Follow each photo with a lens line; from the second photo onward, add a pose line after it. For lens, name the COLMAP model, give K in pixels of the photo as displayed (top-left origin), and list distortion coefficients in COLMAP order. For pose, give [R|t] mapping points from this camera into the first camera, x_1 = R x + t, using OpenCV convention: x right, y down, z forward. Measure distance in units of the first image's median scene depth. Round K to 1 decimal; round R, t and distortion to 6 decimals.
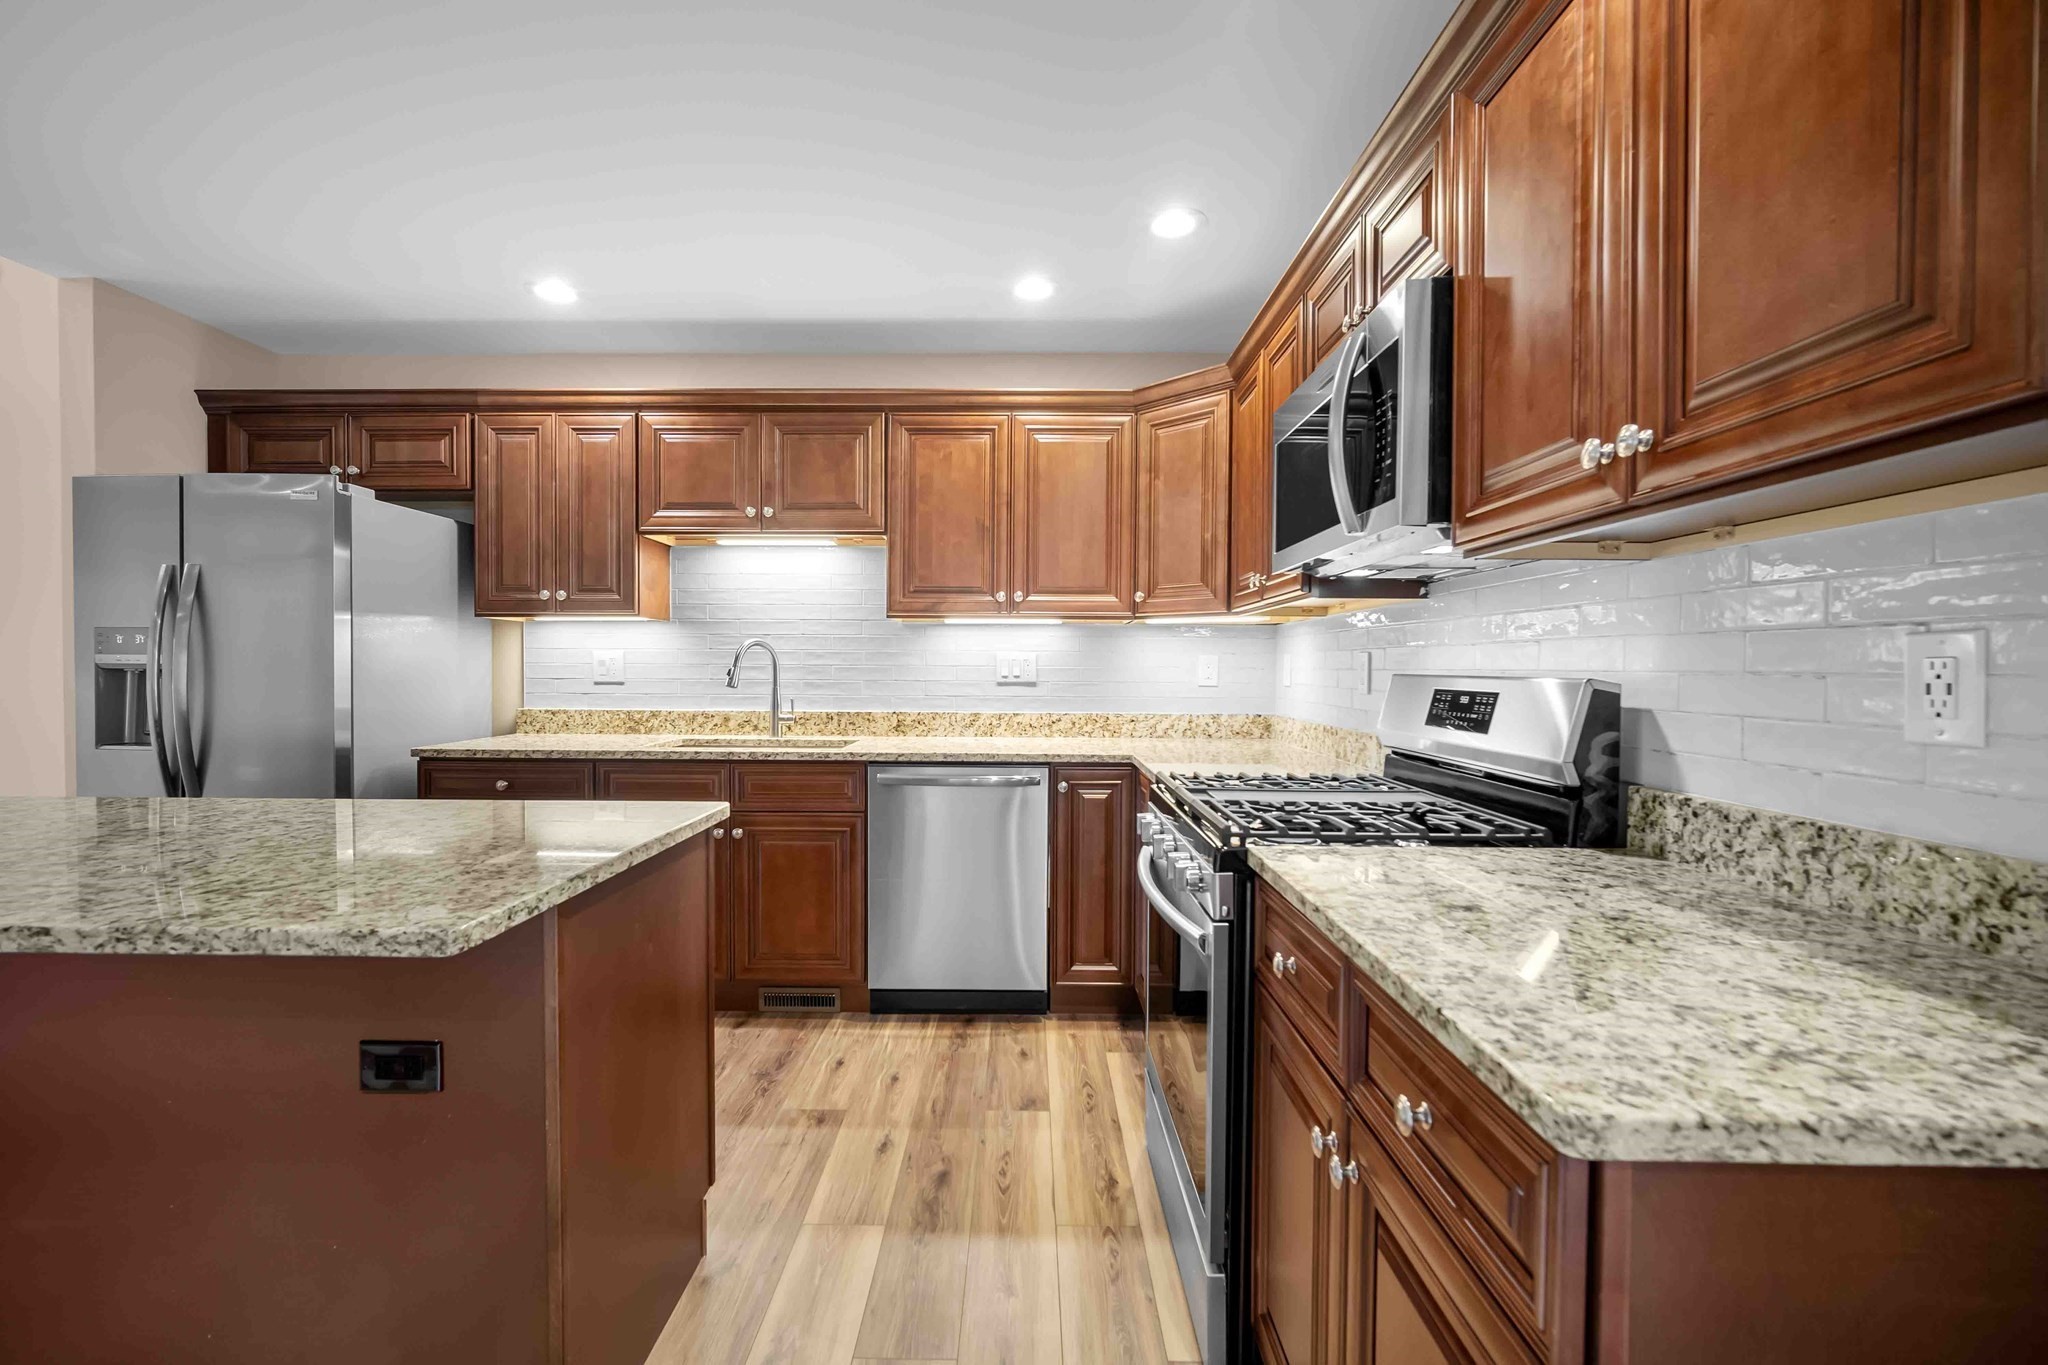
lens RADIAL K [[898.6, 0, 999.5], [0, 898.6, 681.4], [0, 0, 1]] dist [-0.010597, 0.003054]
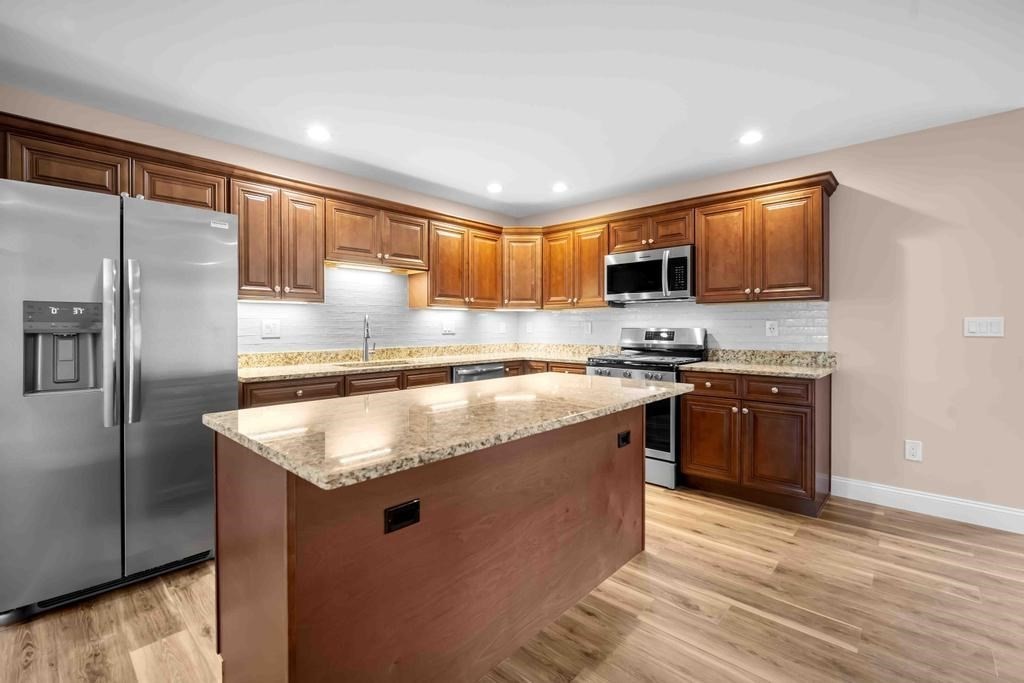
lens RADIAL K [[449.3, 0, 505.3], [0, 449.3, 333.5], [0, 0, 1]] dist [-0.010597, 0.003054]
pose [[0.669270, -0.016837, 0.742828, -0.946410], [0.019252, 0.999801, 0.005316, -0.003459], [-0.742769, 0.010743, 0.669461, 0.065930]]
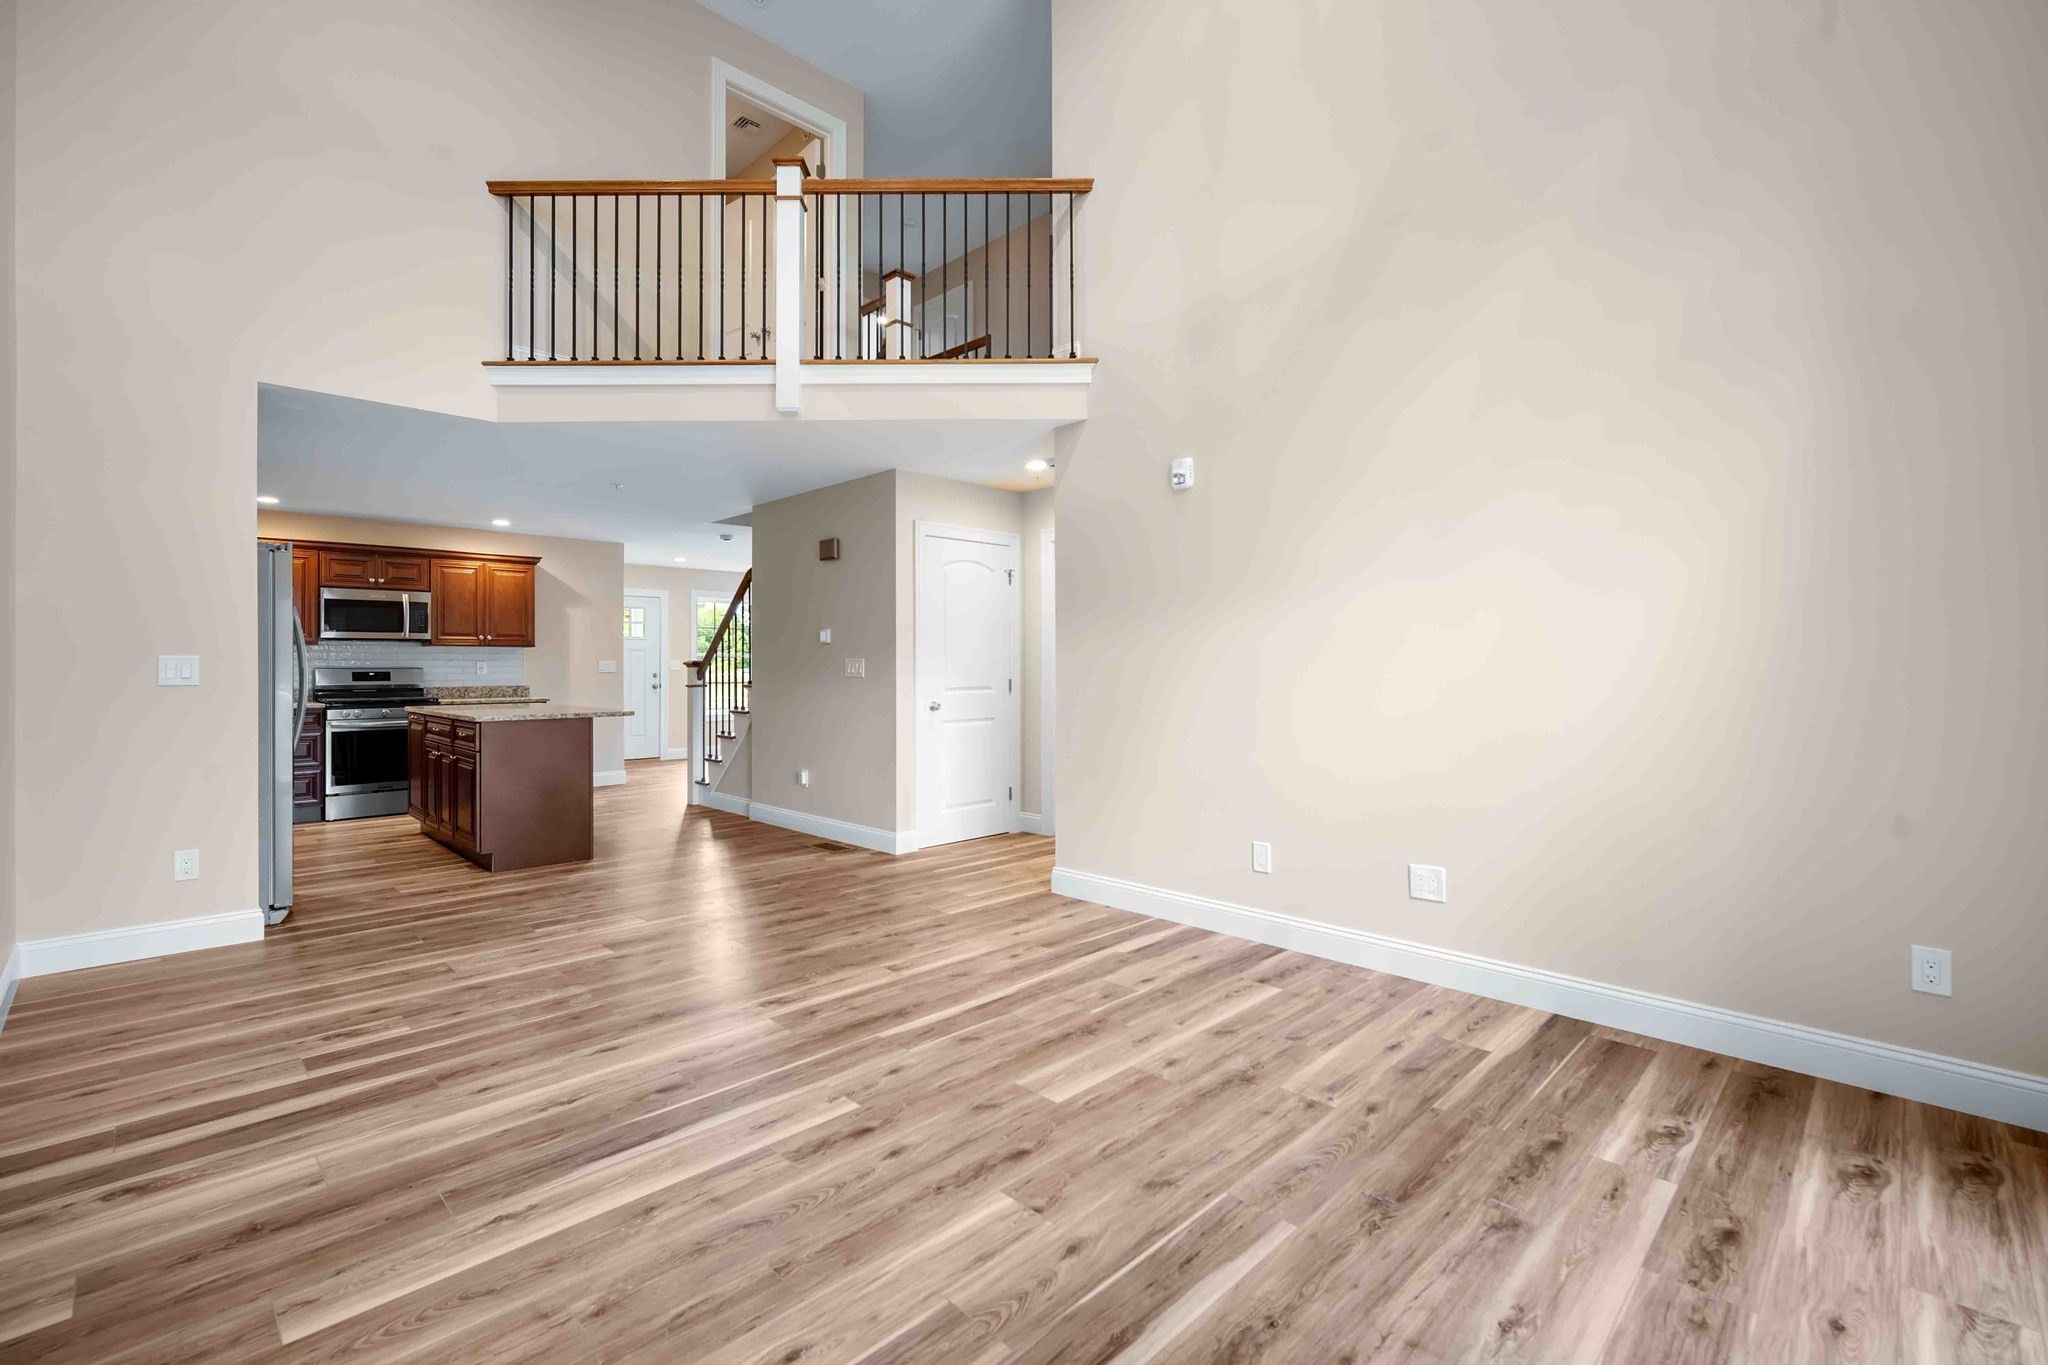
lens RADIAL K [[898.6, 0, 1006.4], [0, 898.6, 653.9], [0, 0, 1]] dist [-0.010597, 0.003054]
pose [[-0.710806, 0.006992, 0.703354, -2.688649], [0.013654, 0.999899, 0.003858, -0.029030], [-0.703256, 0.012347, -0.710830, 1.127879]]
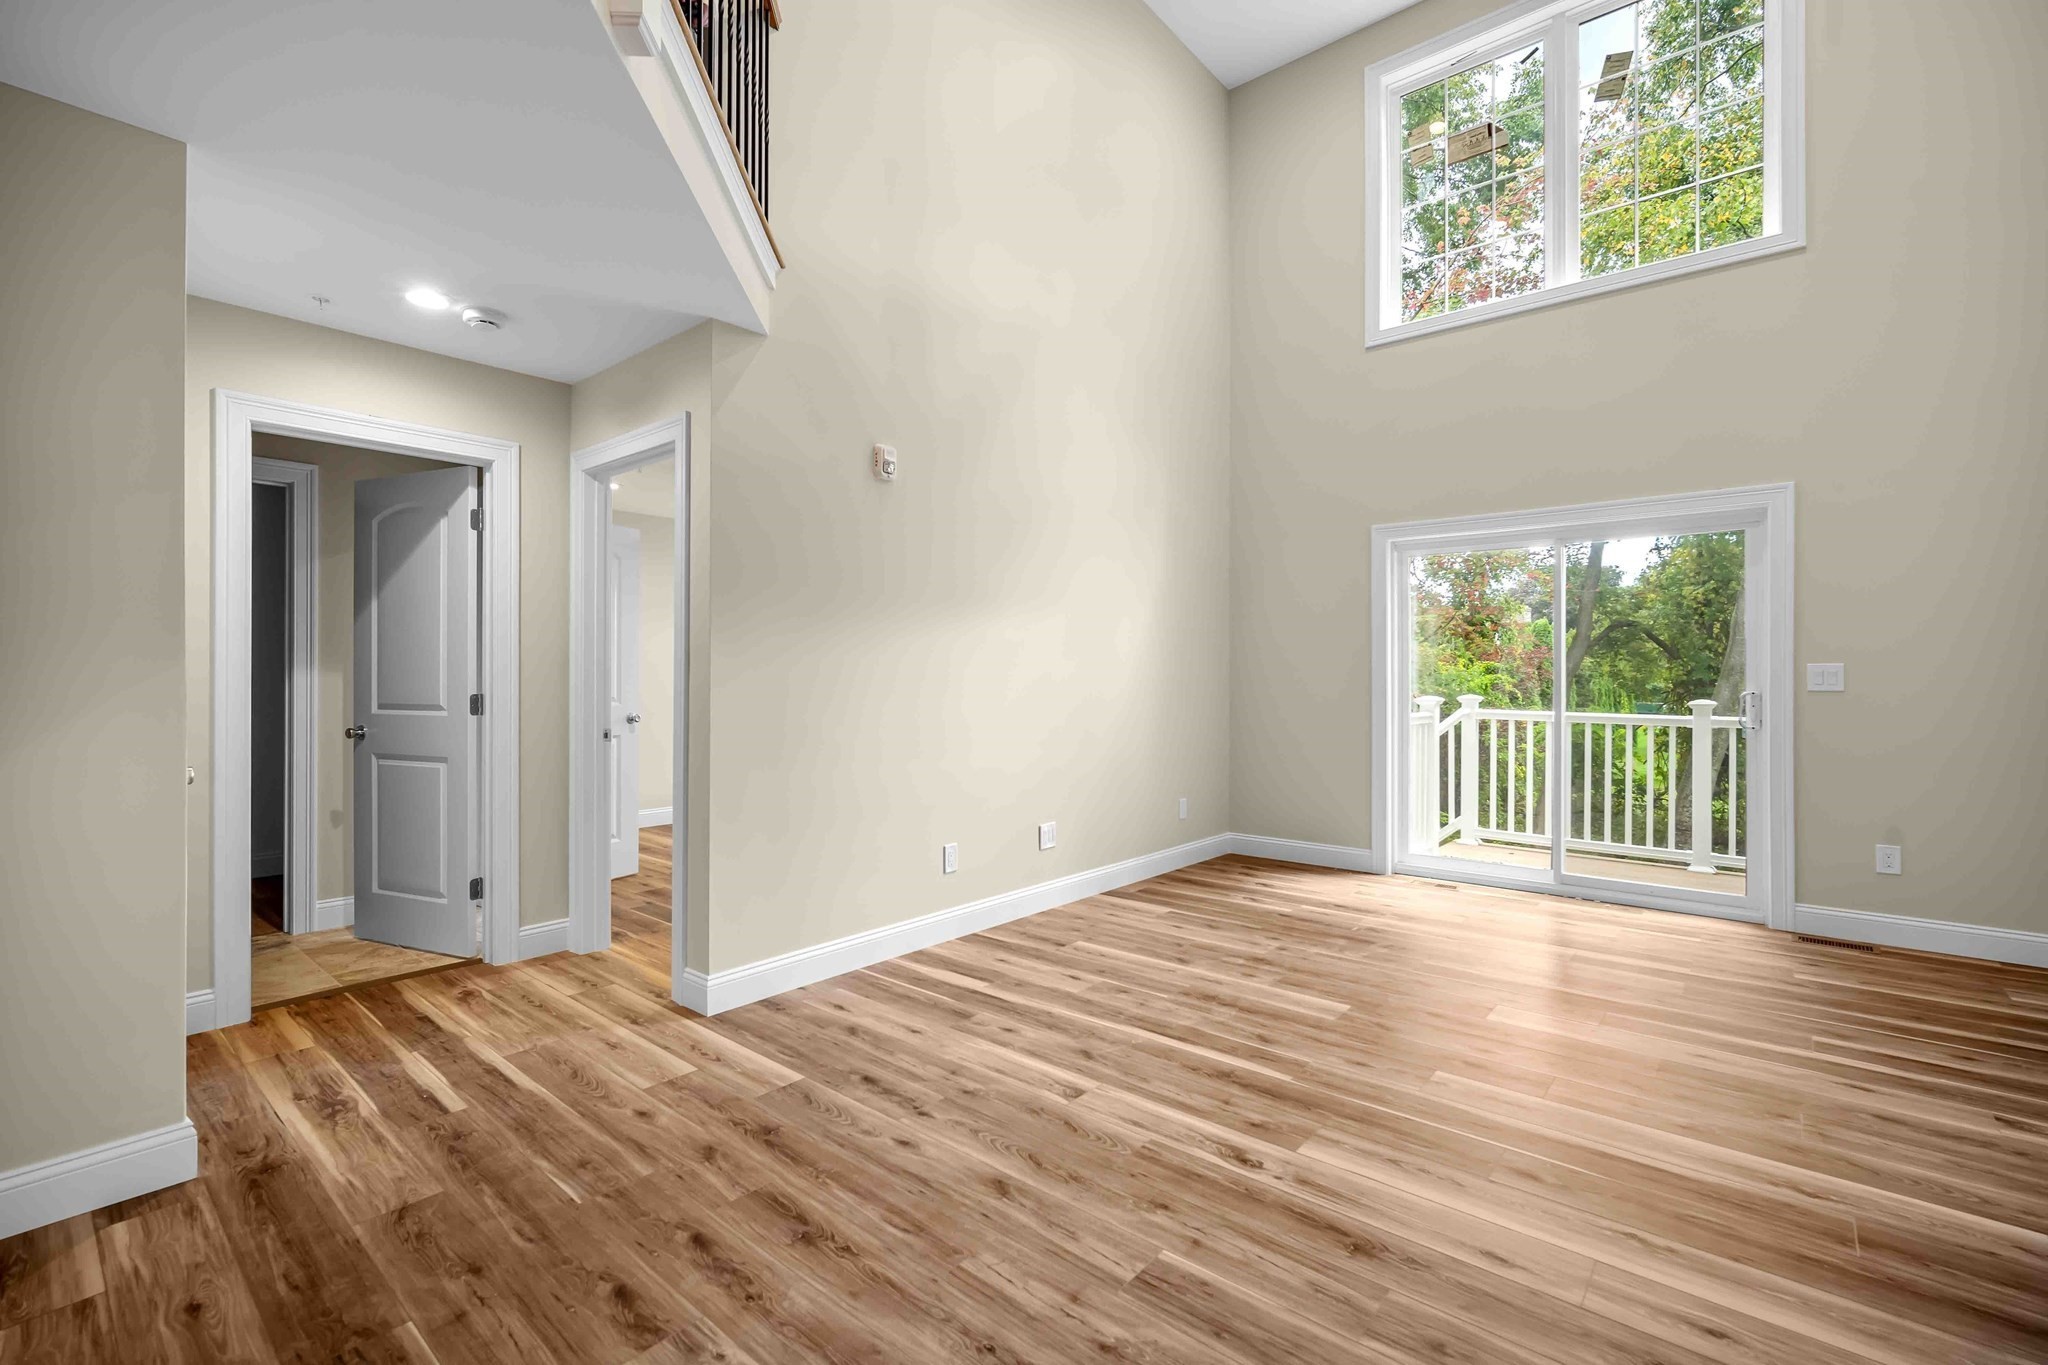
lens RADIAL K [[898.6, 0, 1005.2], [0, 898.6, 678.3], [0, 0, 1]] dist [-0.010597, 0.003054]
pose [[-0.644843, -0.002306, -0.764312, -1.068380], [-0.019206, 0.999729, 0.013188, -0.020194], [0.764074, 0.023184, -0.644712, 0.894228]]
